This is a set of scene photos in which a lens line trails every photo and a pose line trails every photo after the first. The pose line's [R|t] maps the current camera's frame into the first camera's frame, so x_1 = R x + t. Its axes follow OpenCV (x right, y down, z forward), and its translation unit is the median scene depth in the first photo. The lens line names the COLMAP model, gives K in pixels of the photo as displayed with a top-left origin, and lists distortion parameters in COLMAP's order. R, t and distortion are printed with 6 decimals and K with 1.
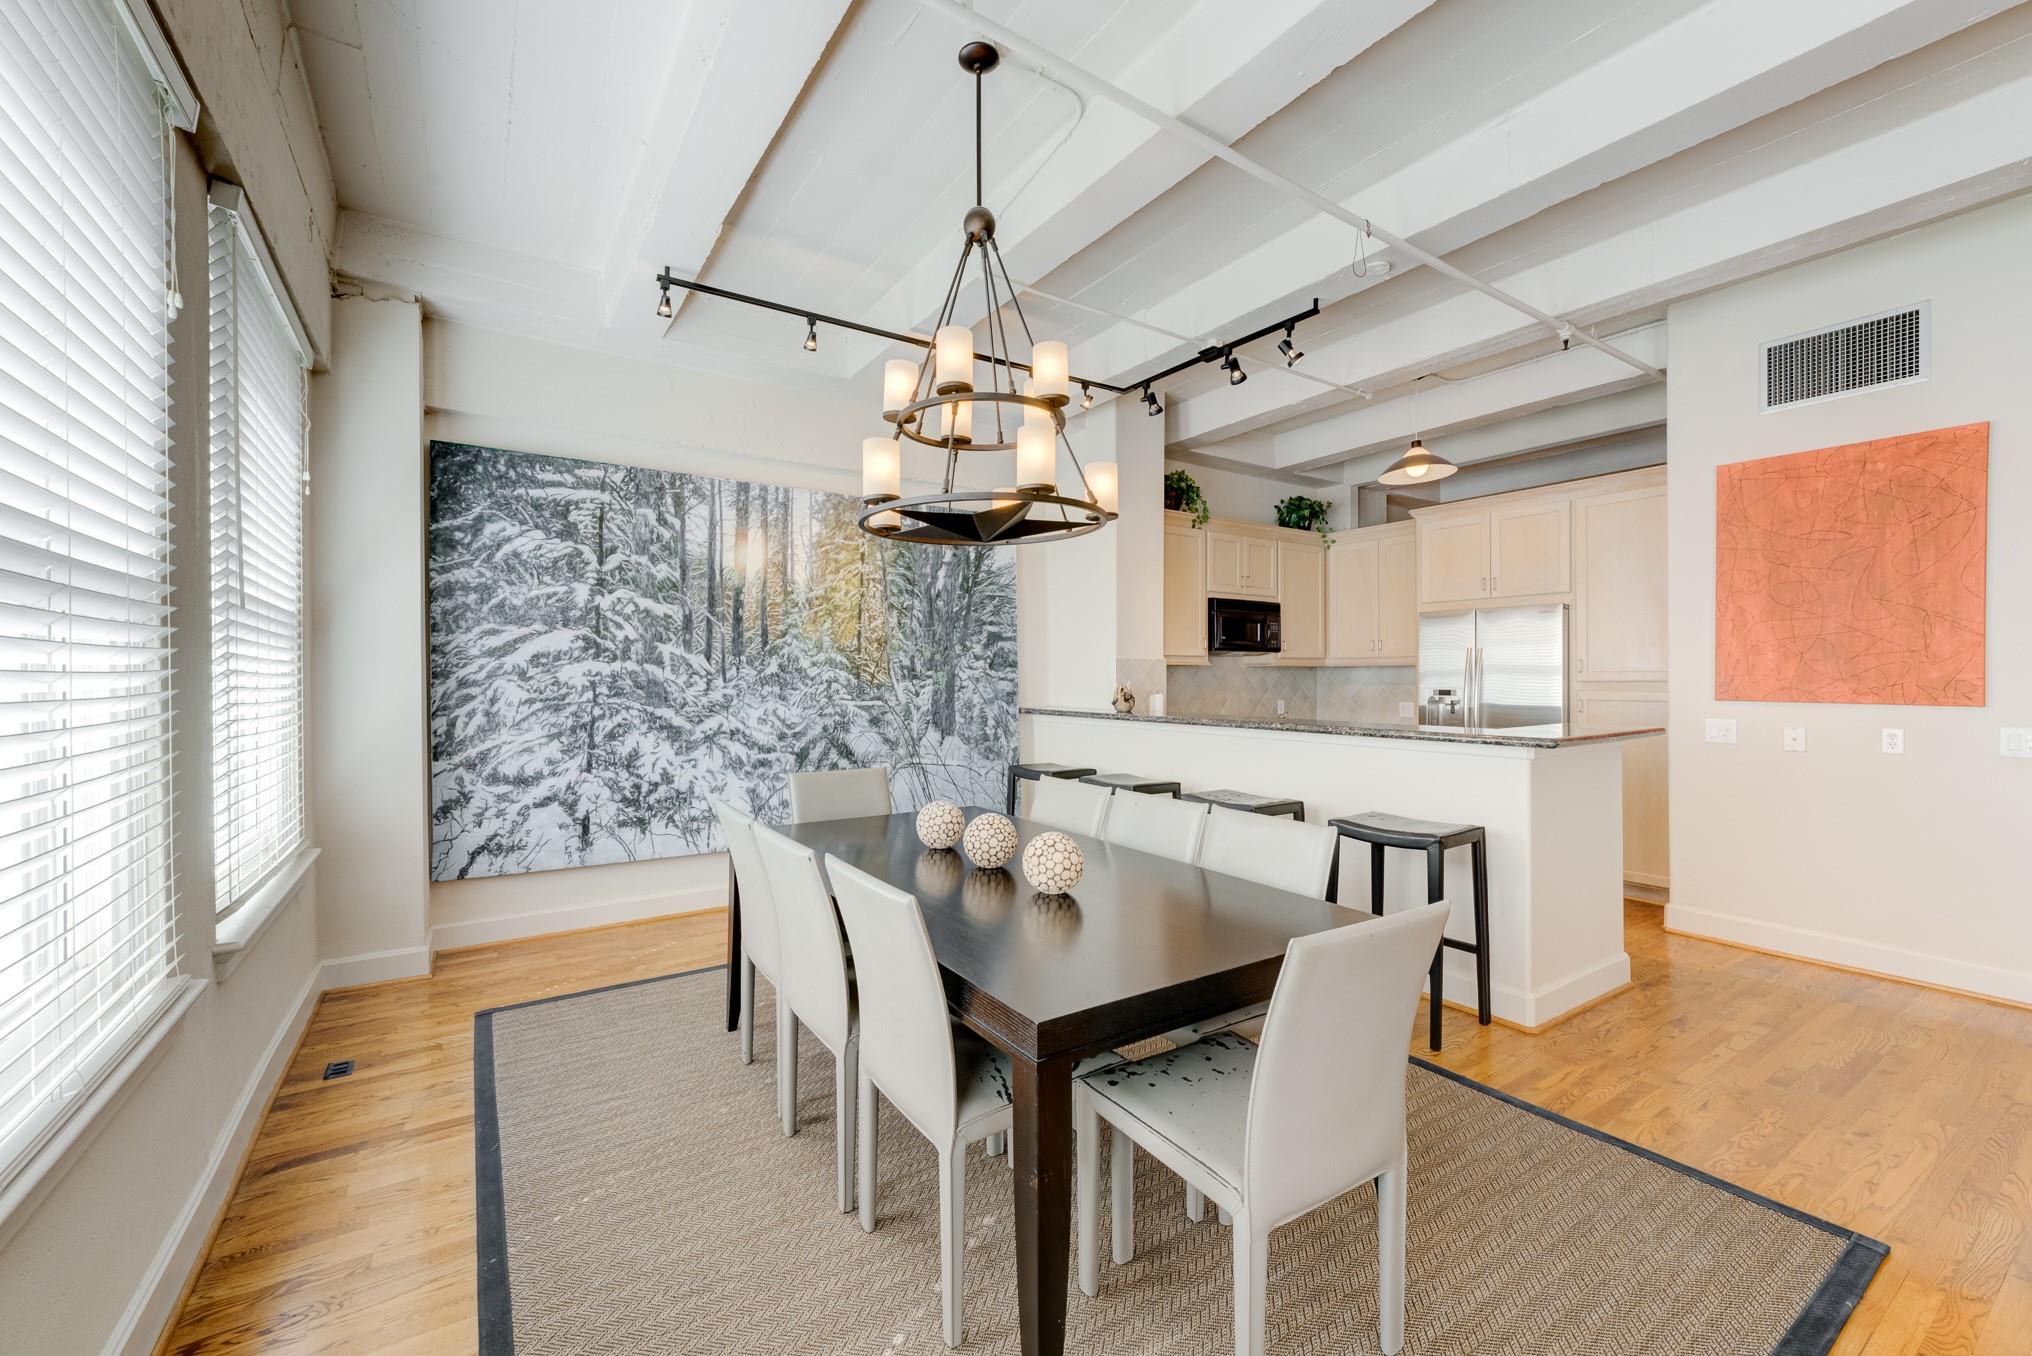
lens RADIAL K [[813.1, 0, 1002.2], [0, 813.1, 678.9], [0, 0, 1]] dist [-0.005992, 0.001876]
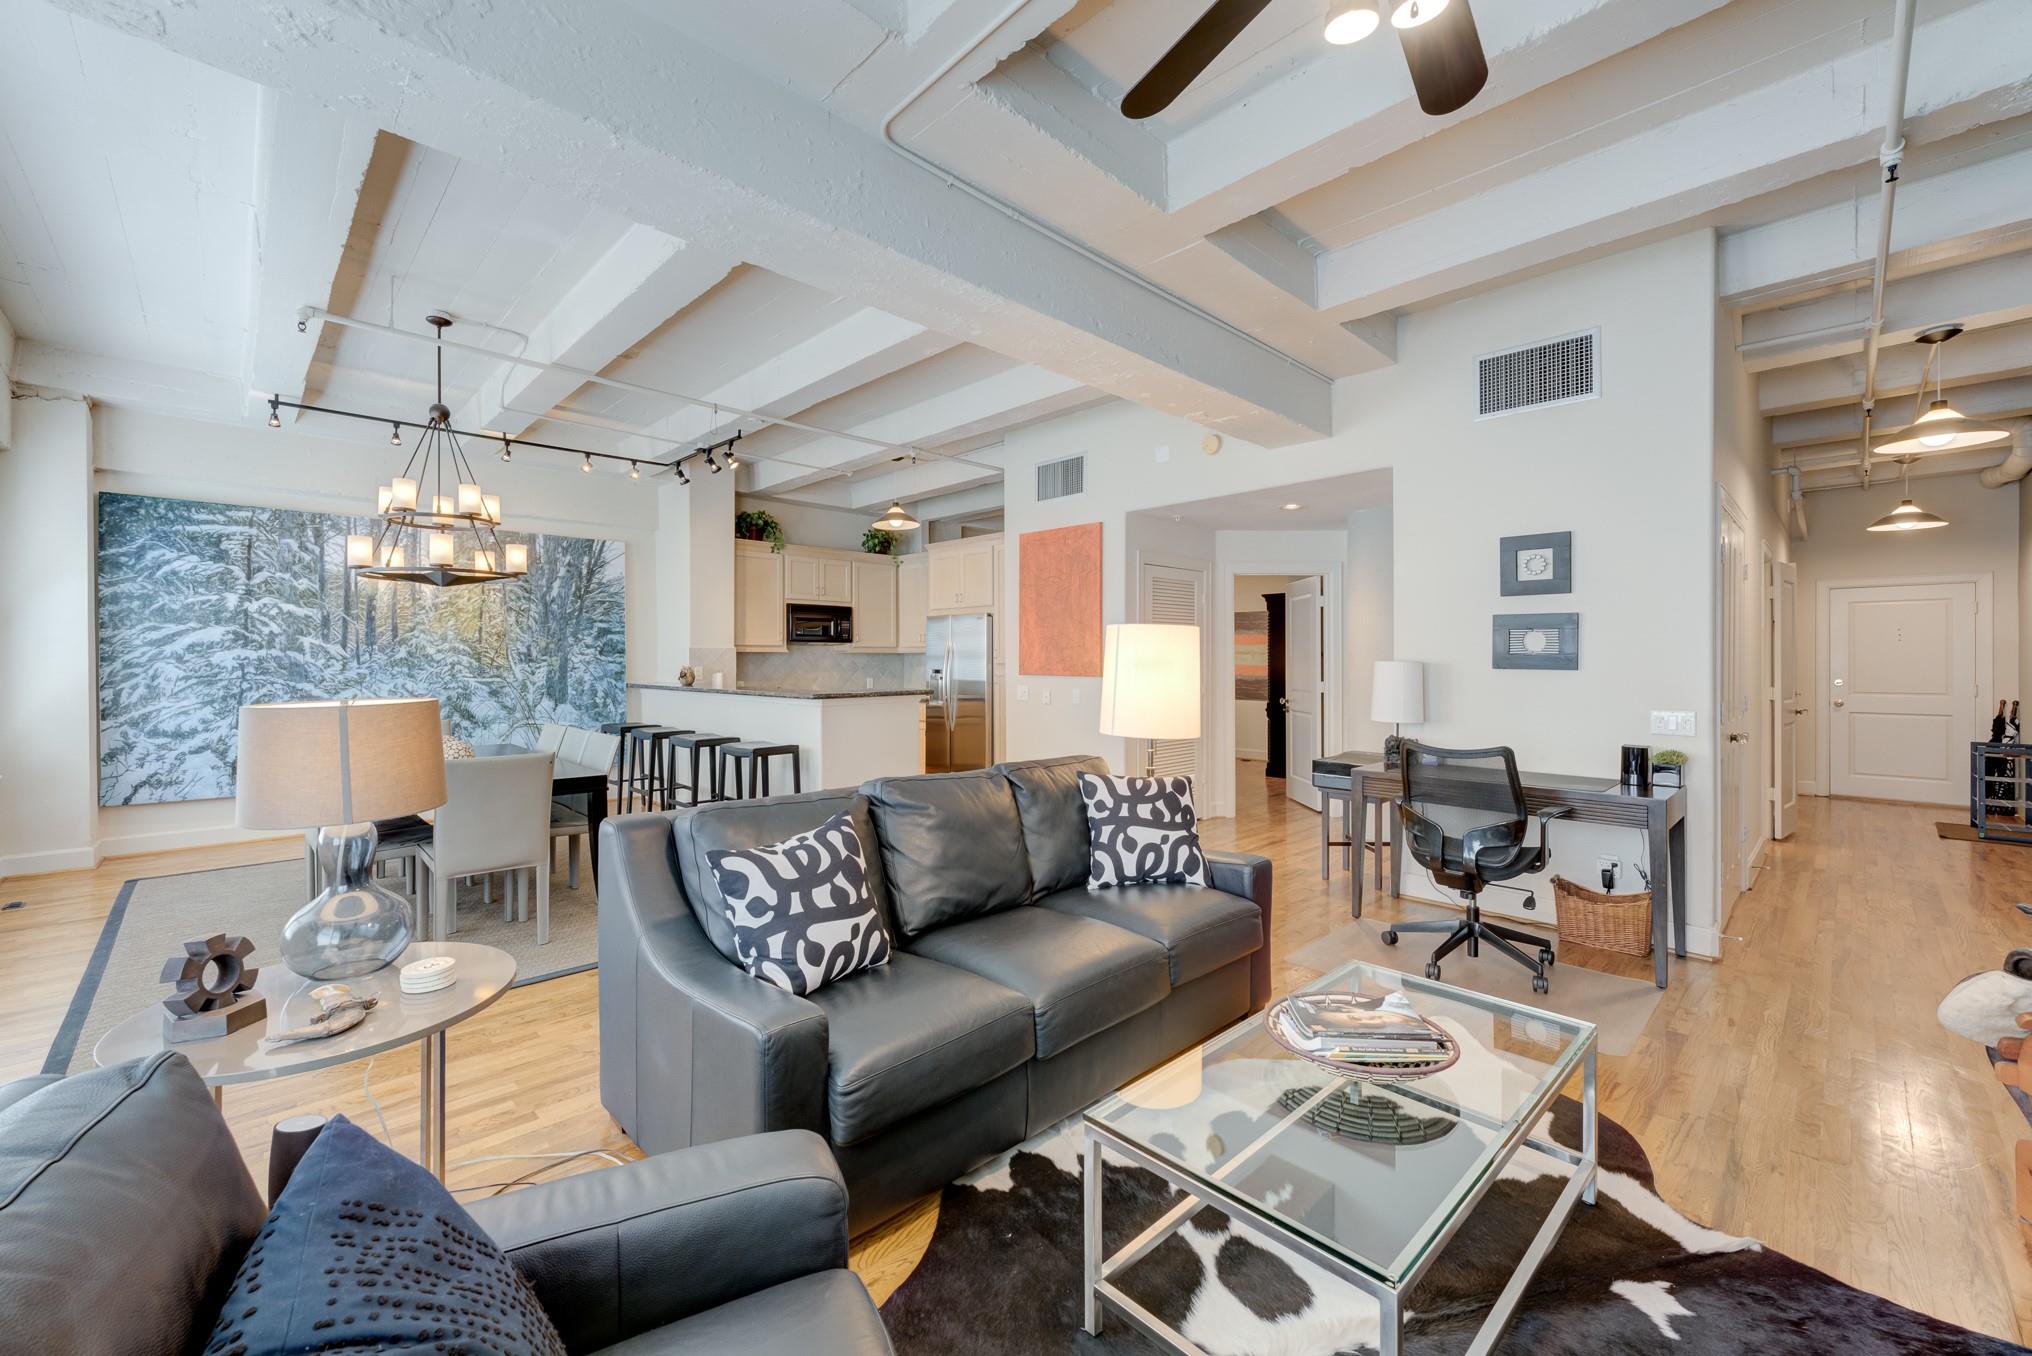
lens RADIAL K [[813.1, 0, 1005.8], [0, 813.1, 661.7], [0, 0, 1]] dist [-0.005992, 0.001876]
pose [[0.982158, 0.000510, 0.188057, 0.520467], [-0.000224, 0.999999, -0.001540, 0.001459], [-0.188057, 0.001470, 0.982157, -0.608944]]
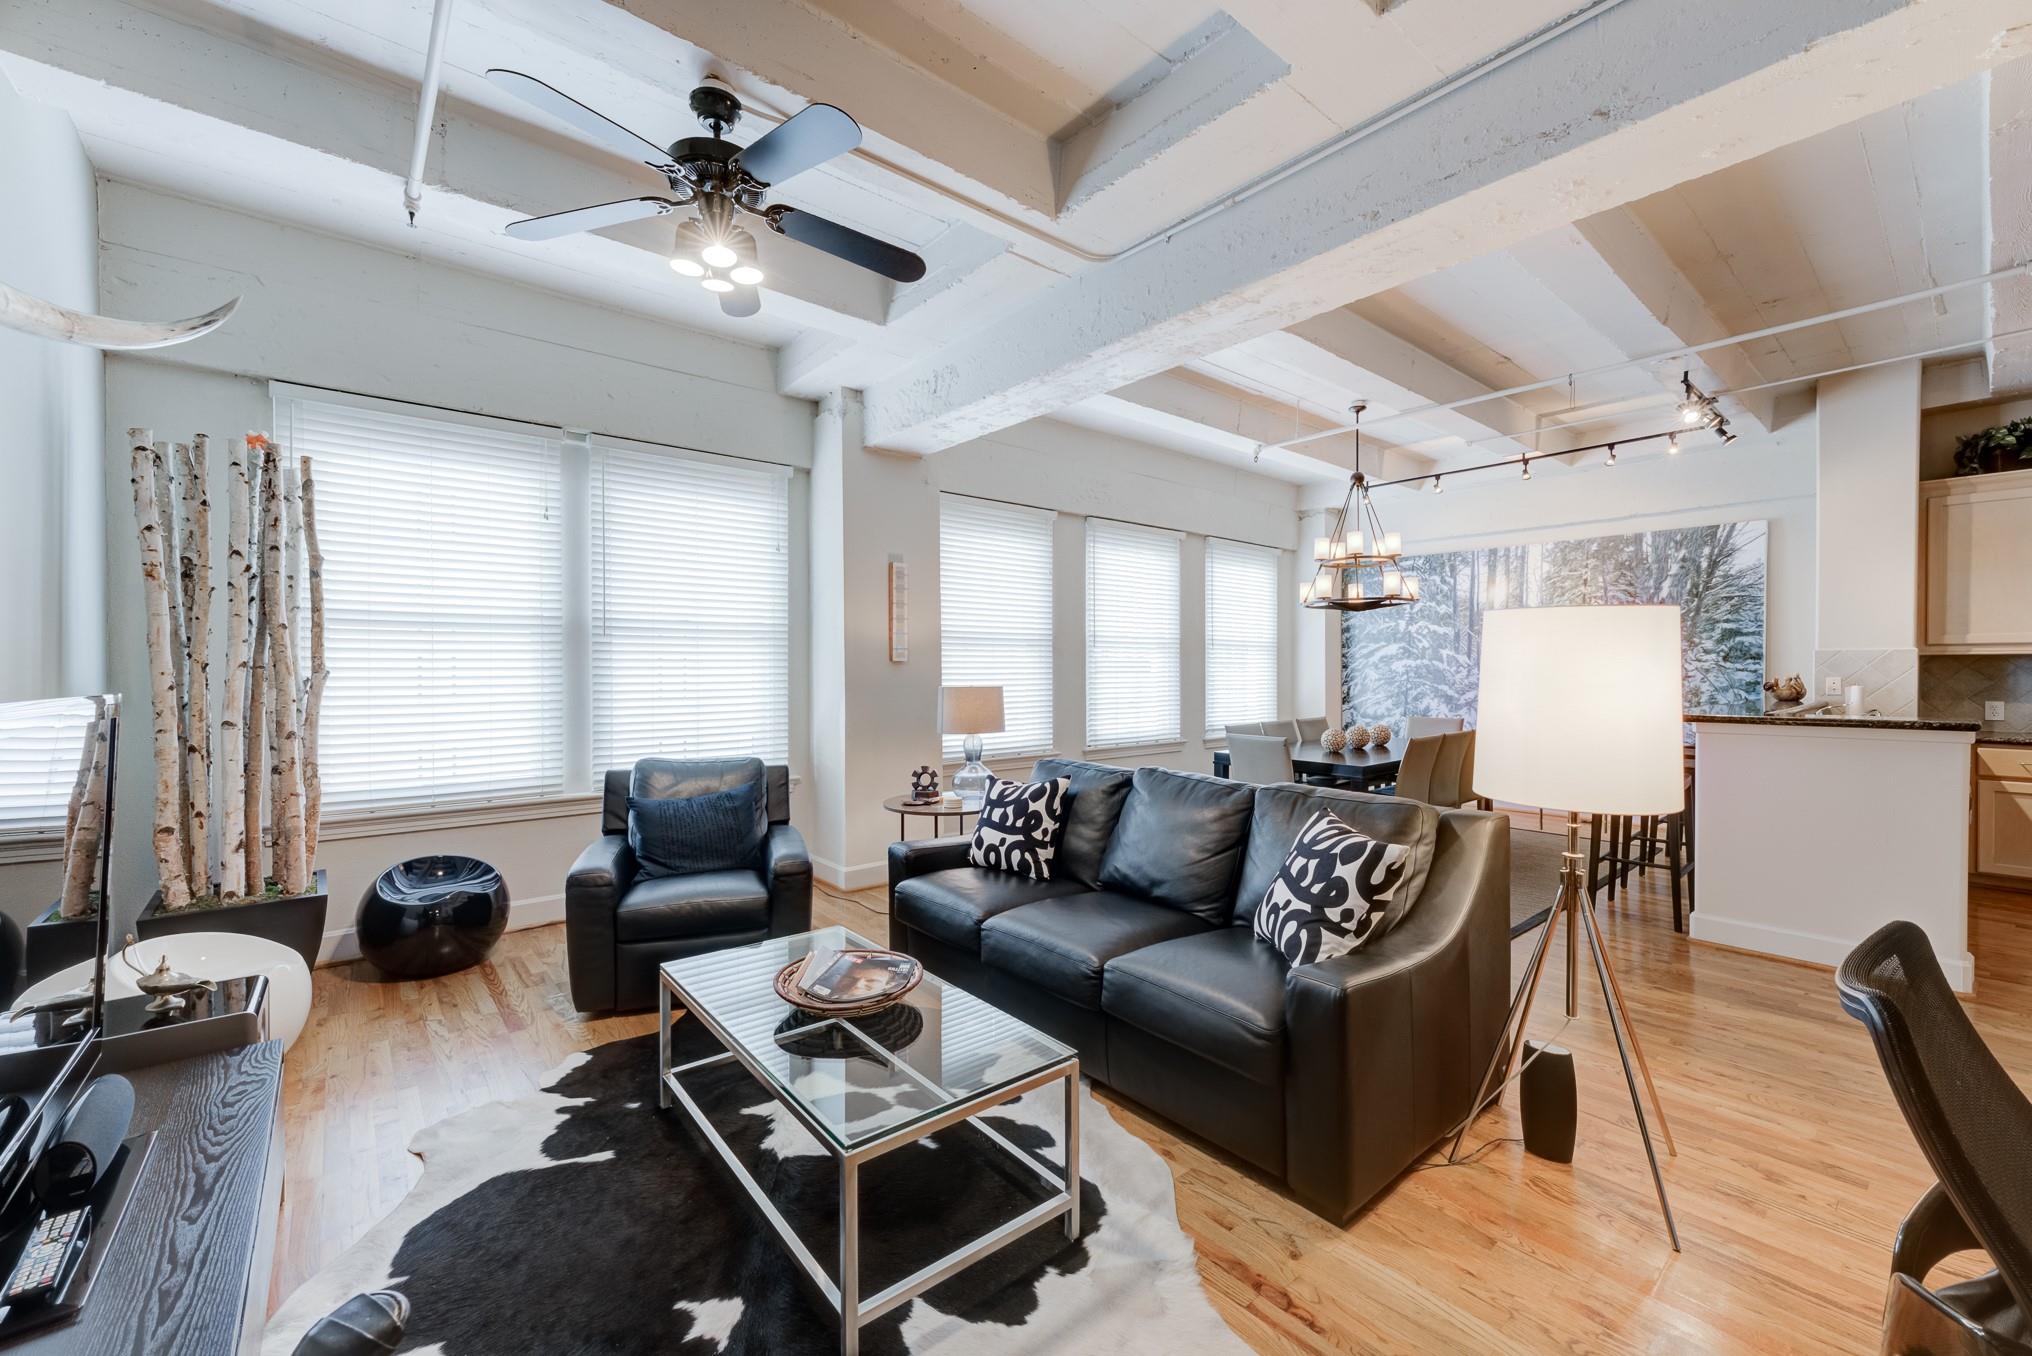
lens RADIAL K [[813.1, 0, 1003.4], [0, 813.1, 675.3], [0, 0, 1]] dist [-0.005992, 0.001876]
pose [[0.112962, 0.010862, -0.993540, 1.315617], [-0.002627, 0.999940, 0.010634, -0.002372], [0.993596, 0.001409, 0.112984, -0.179696]]
